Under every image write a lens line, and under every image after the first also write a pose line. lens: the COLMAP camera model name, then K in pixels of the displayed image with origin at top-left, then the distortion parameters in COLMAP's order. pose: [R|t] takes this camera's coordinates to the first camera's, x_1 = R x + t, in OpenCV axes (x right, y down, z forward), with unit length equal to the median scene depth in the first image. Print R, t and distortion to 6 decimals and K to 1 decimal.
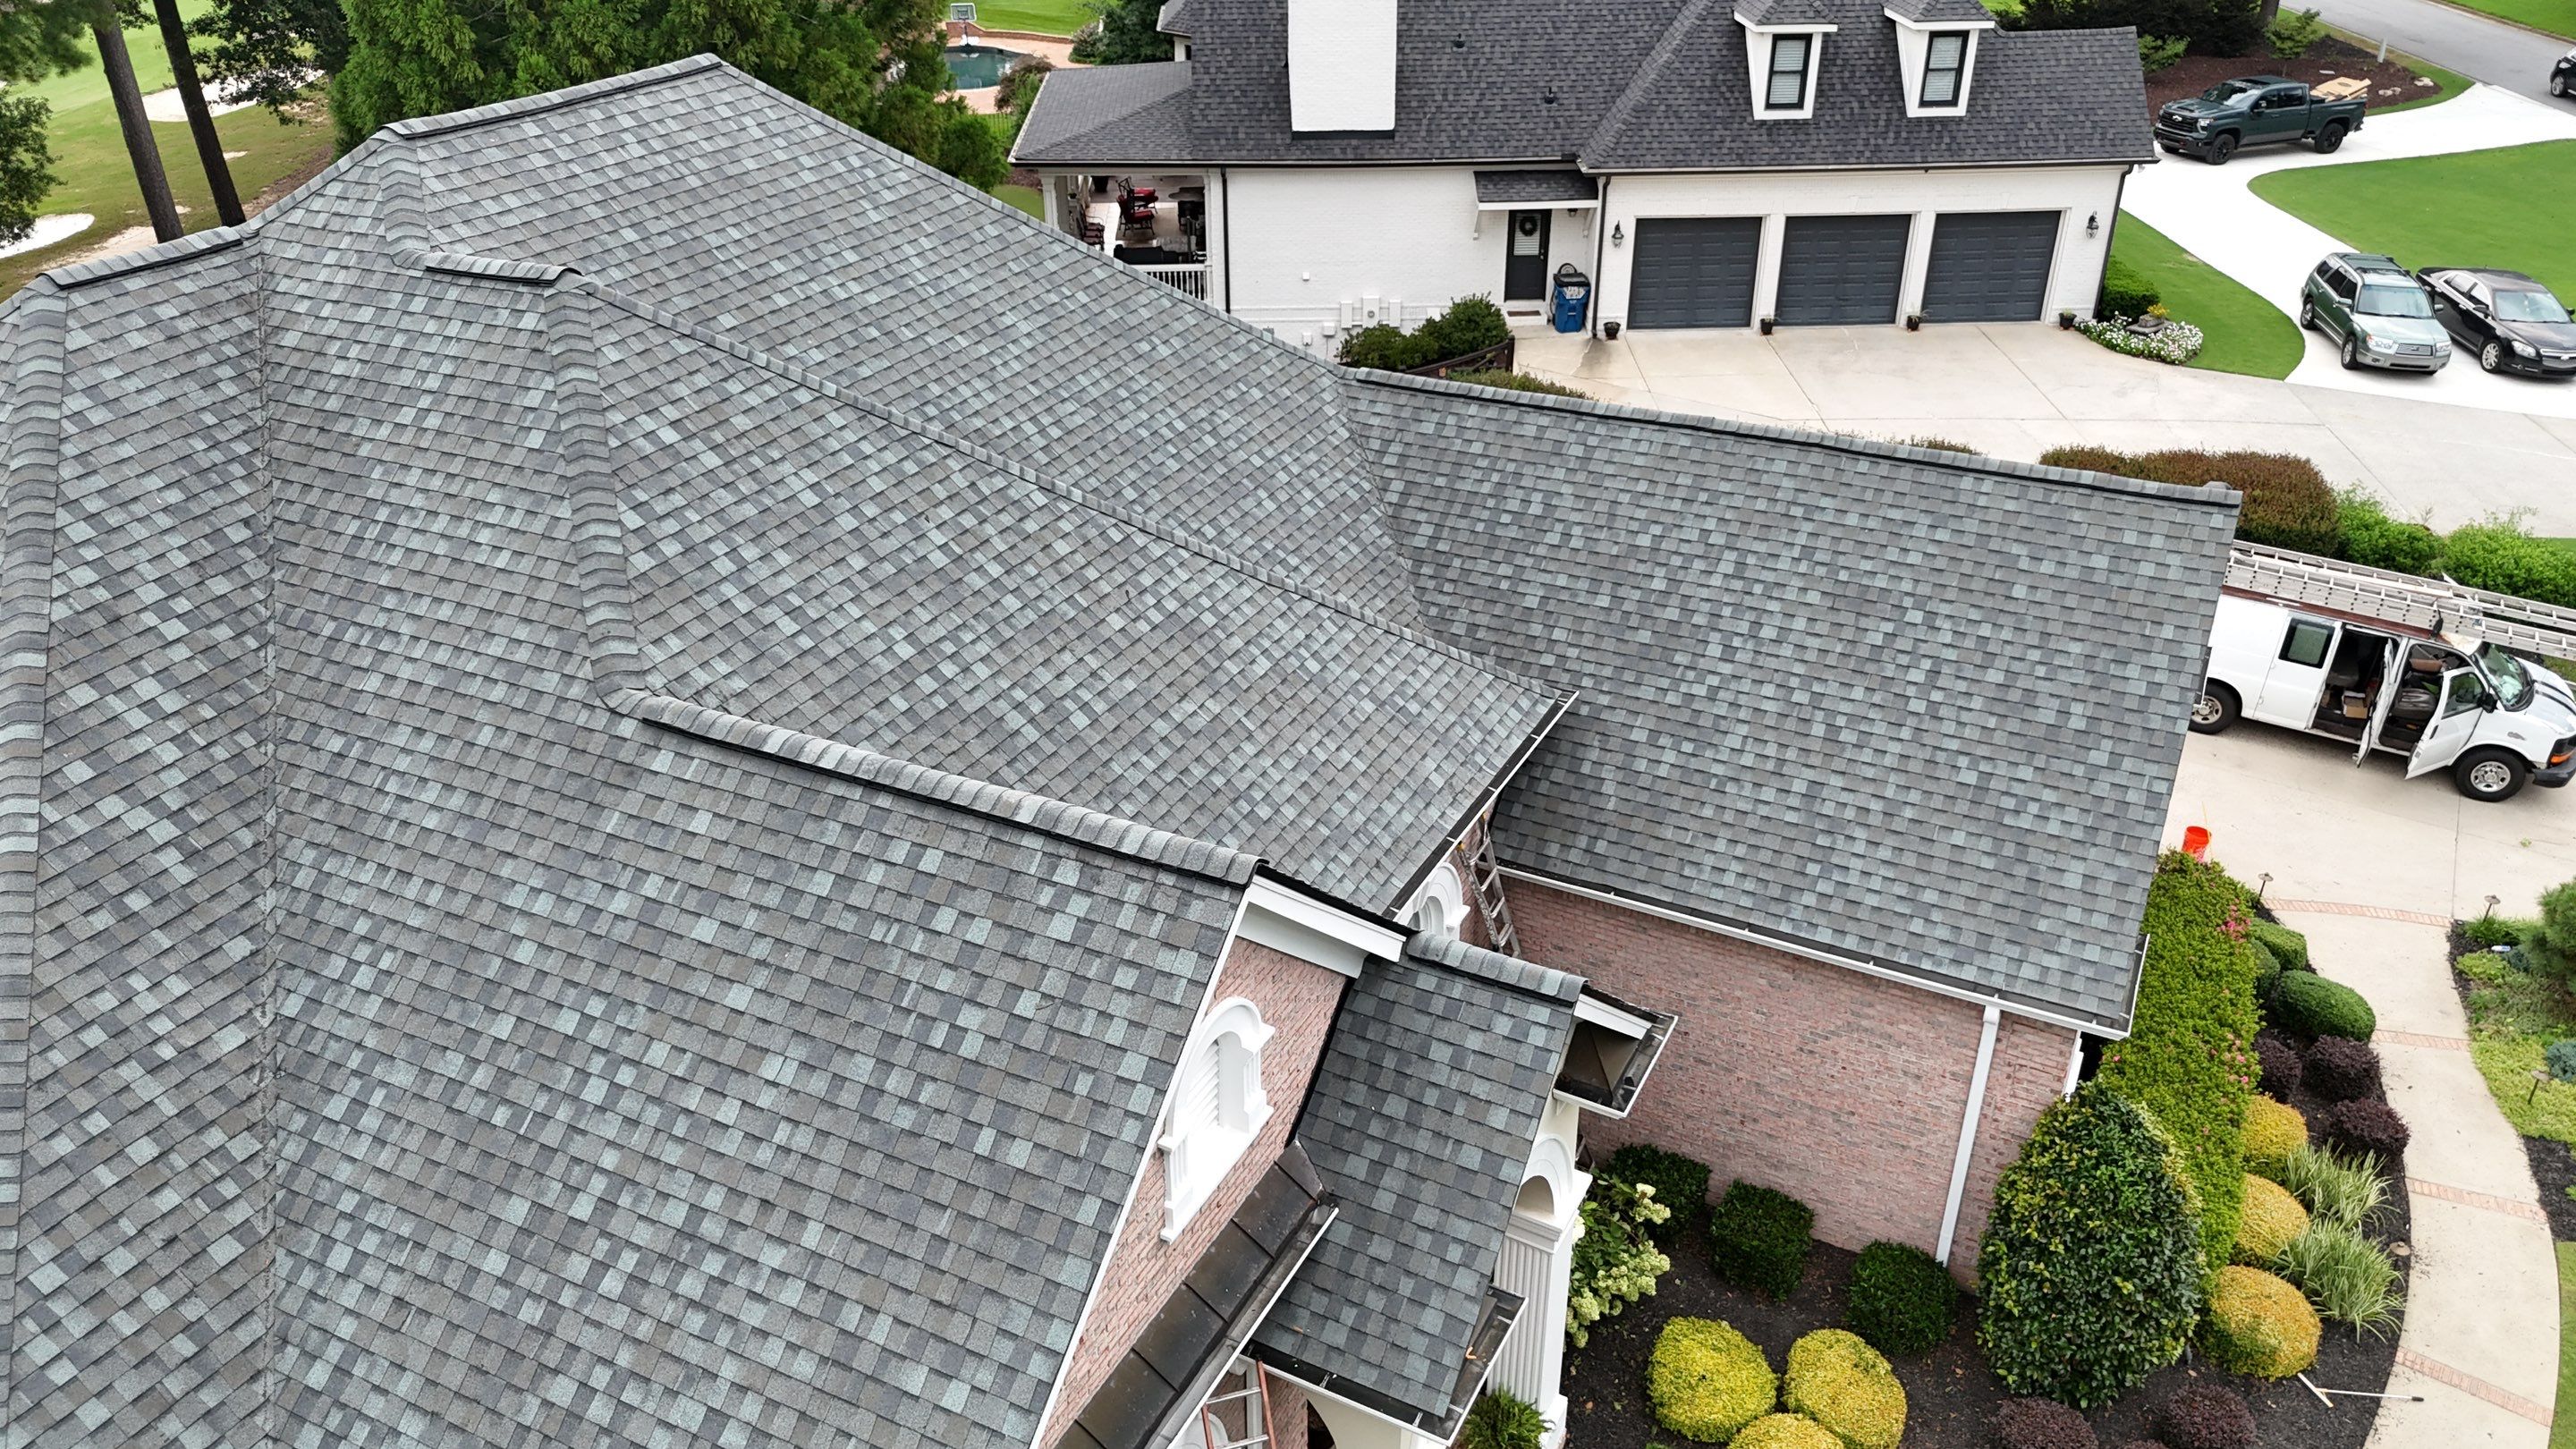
lens RADIAL K [[1900.9, 0, 1282.7], [0, 1900.9, 733.0], [0, 0, 1]] dist [0.068993, -0.013624]
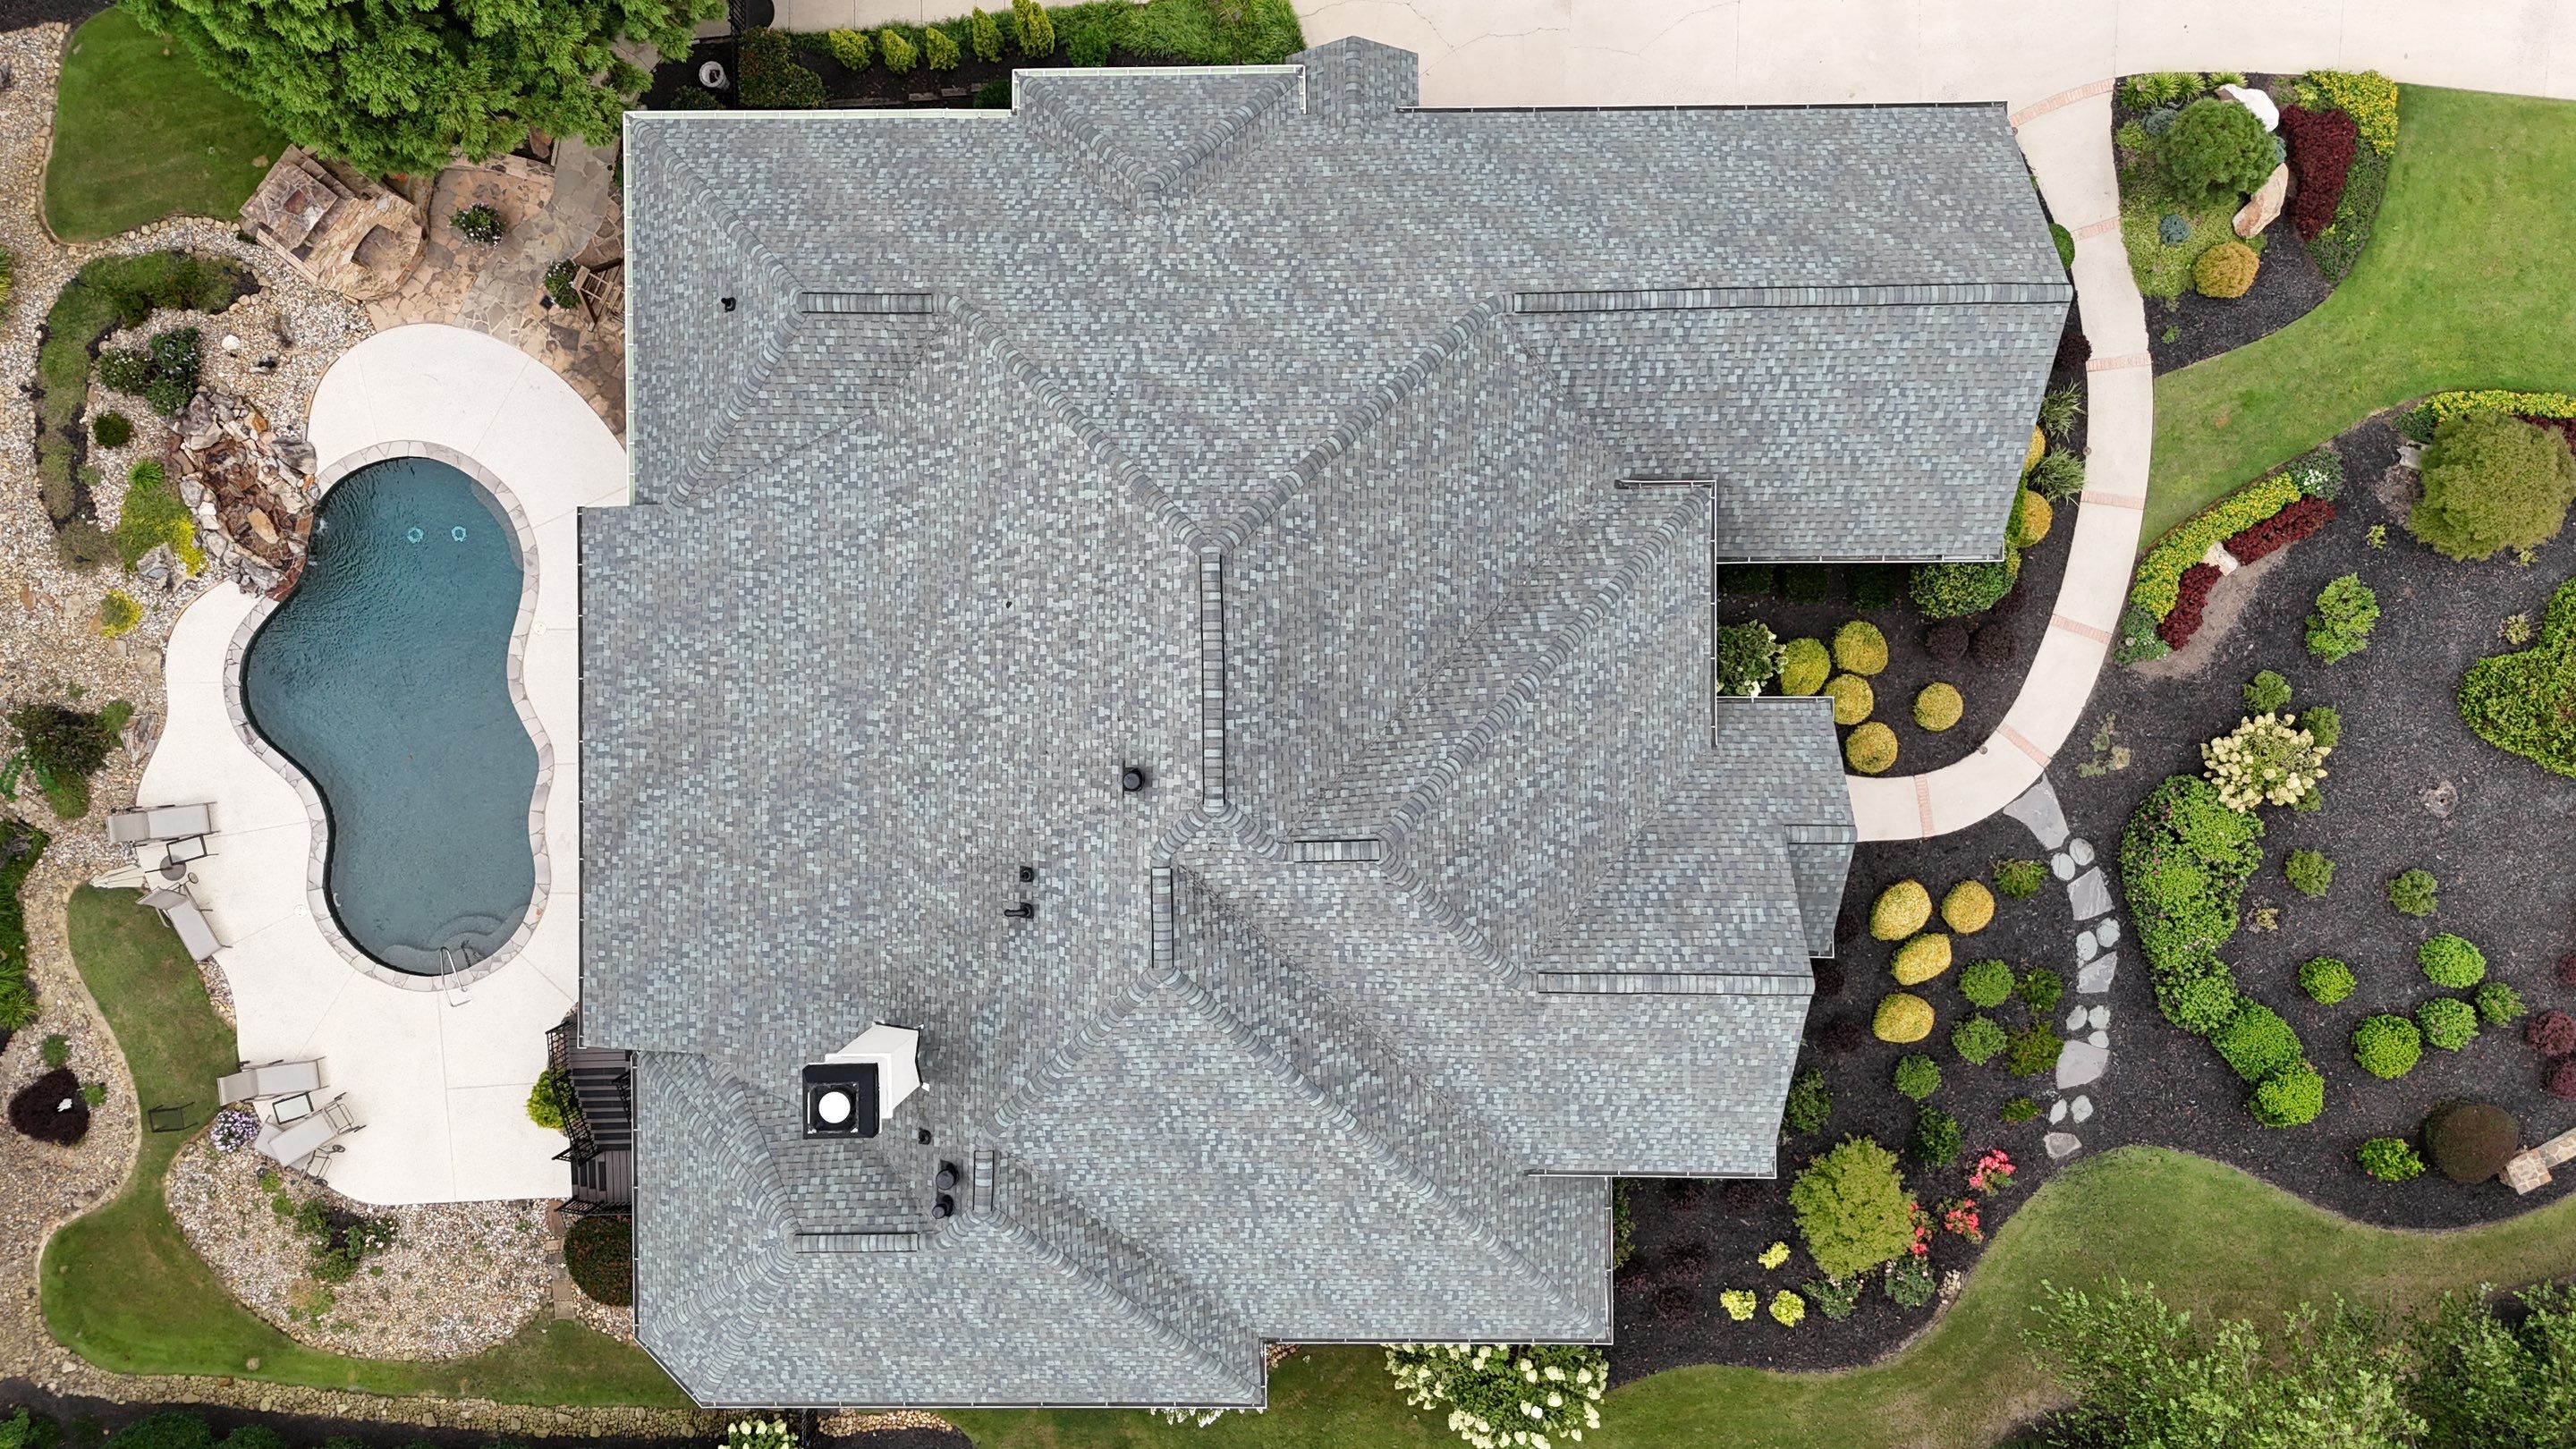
lens RADIAL K [[1900.9, 0, 1294.4], [0, 1900.9, 727.6], [0, 0, 1]] dist [0.068993, -0.013624]
pose [[0.887732, -0.460026, -0.017534, -0.269953], [0.232129, 0.414409, 0.879989, -1.598053], [-0.397552, -0.785265, 0.474670, 0.134951]]
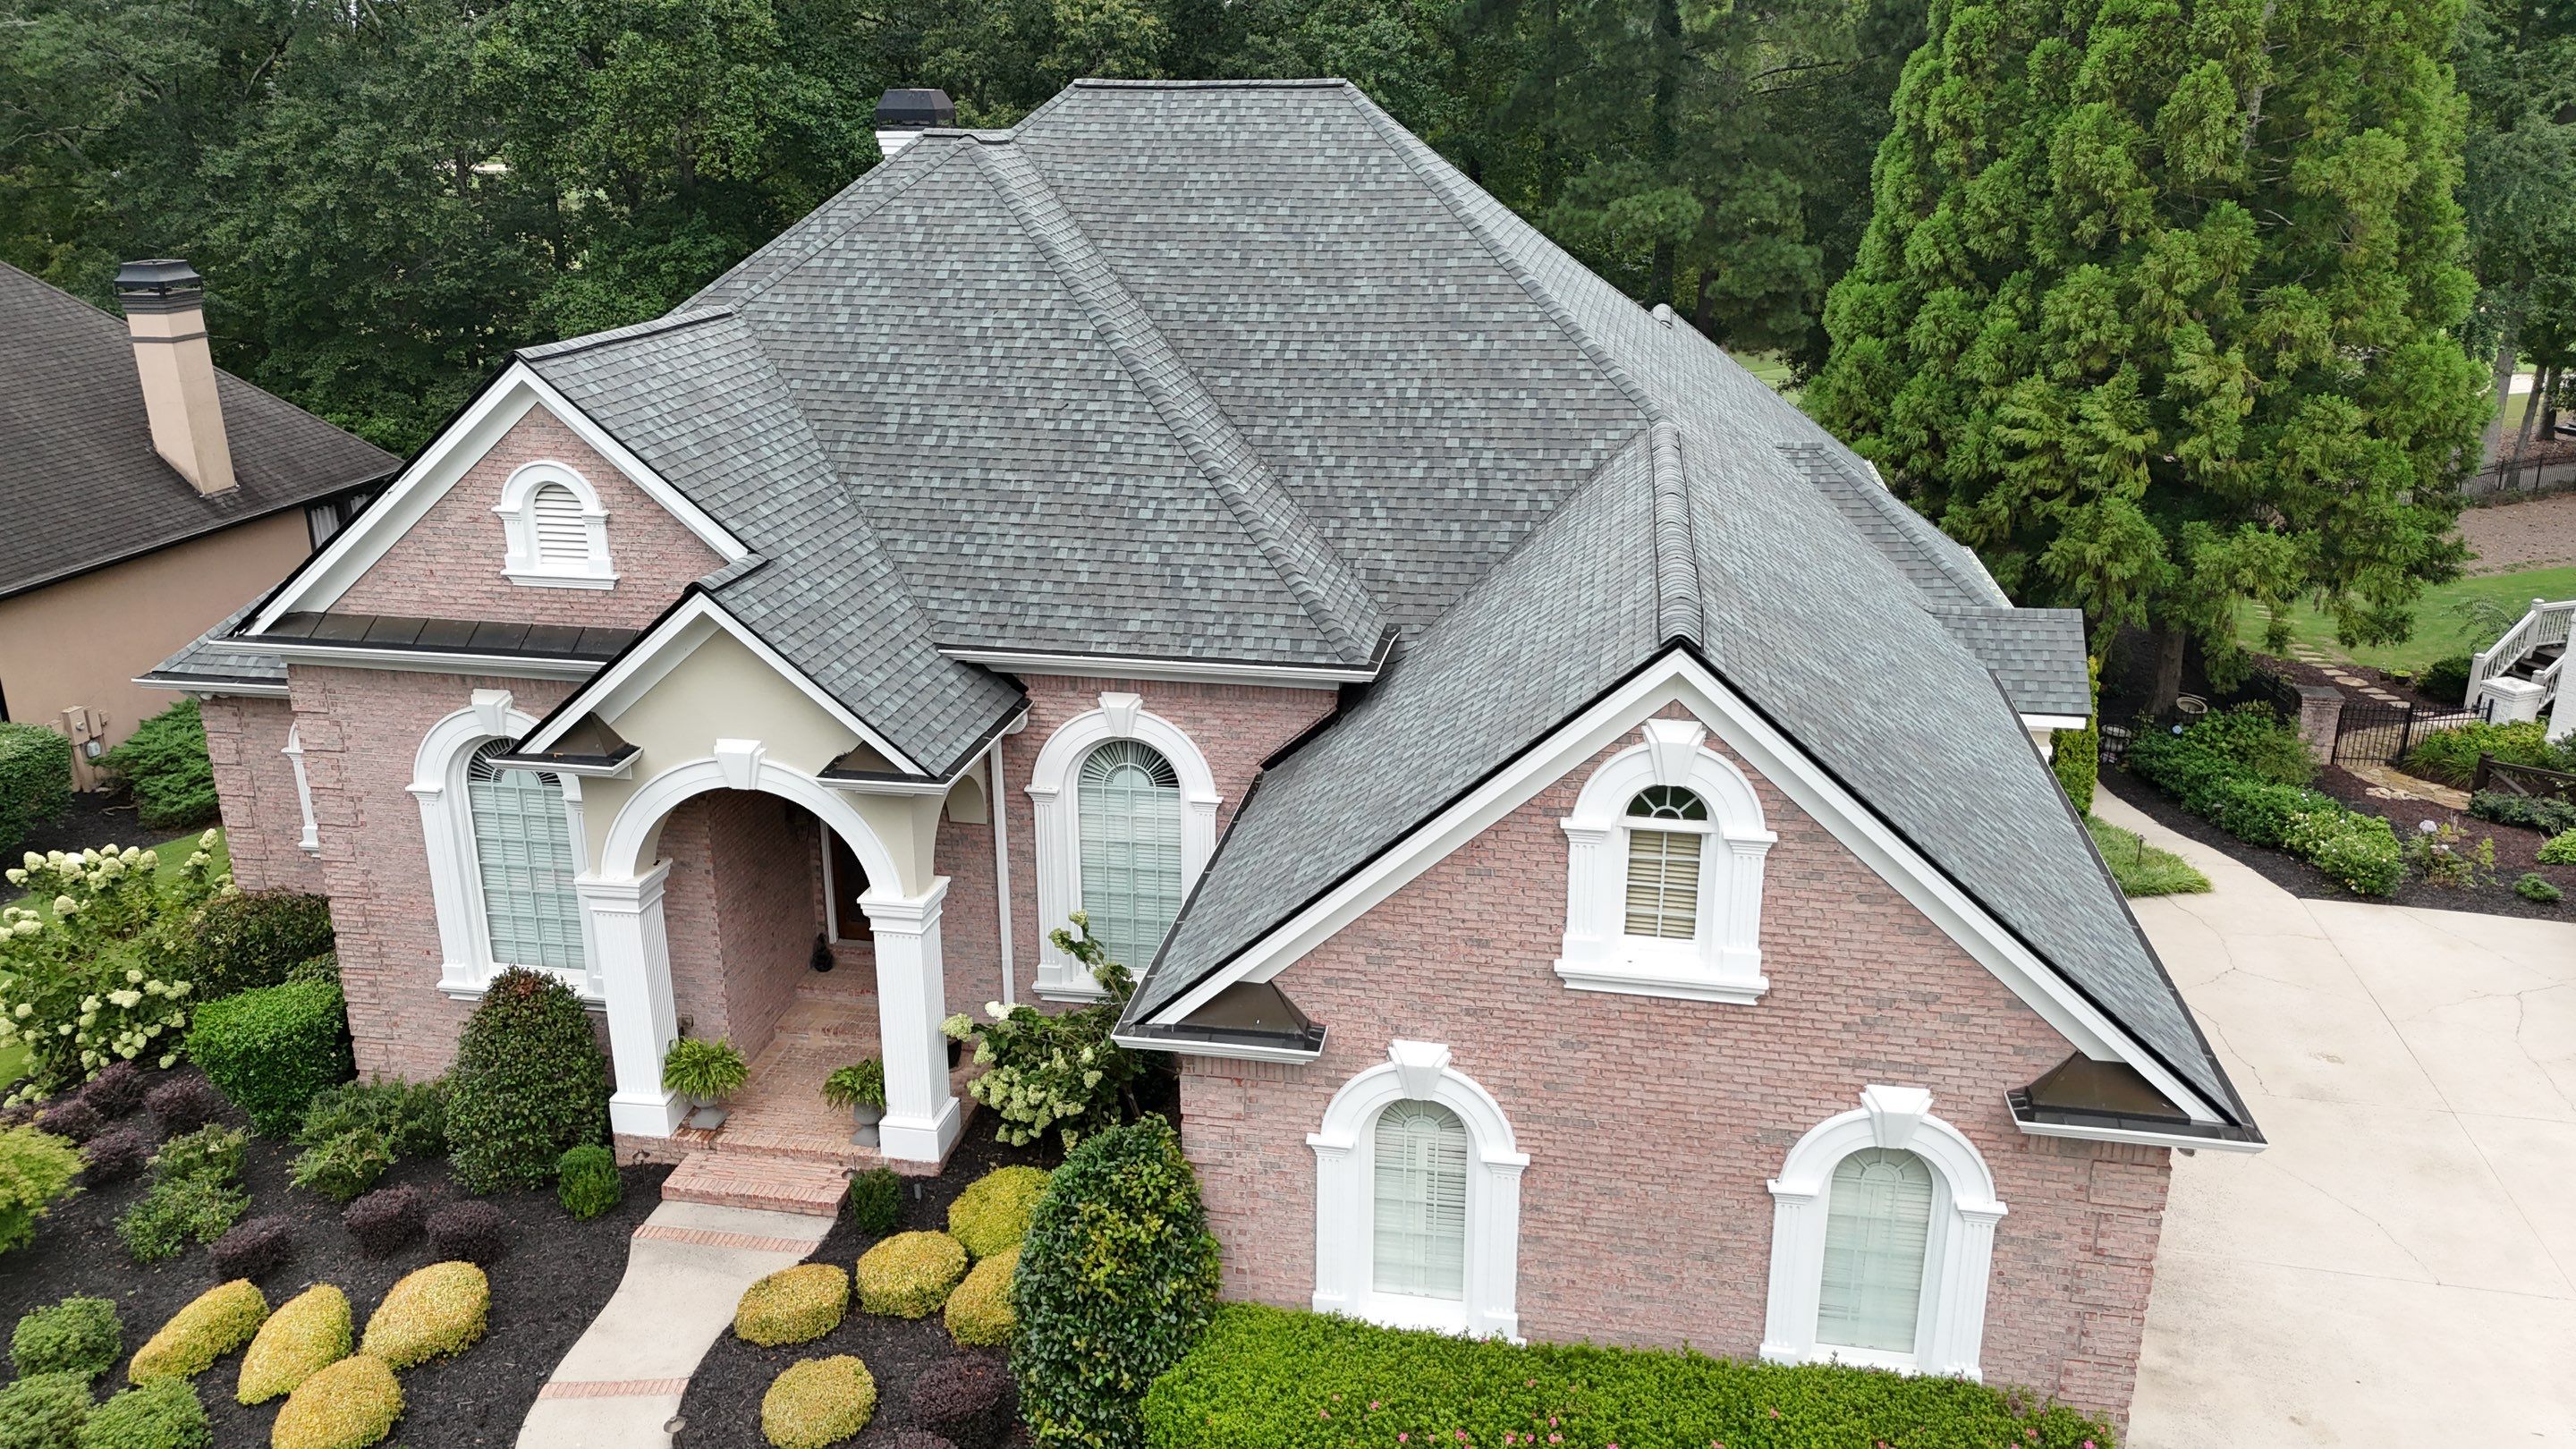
lens RADIAL K [[1900.9, 0, 1294.1], [0, 1900.9, 727.4], [0, 0, 1]] dist [0.068993, -0.013624]
pose [[0.298421, 0.312697, -0.901757, 1.079939], [-0.464018, 0.873167, 0.149224, -0.128835], [0.834046, 0.373899, 0.405668, 0.568248]]
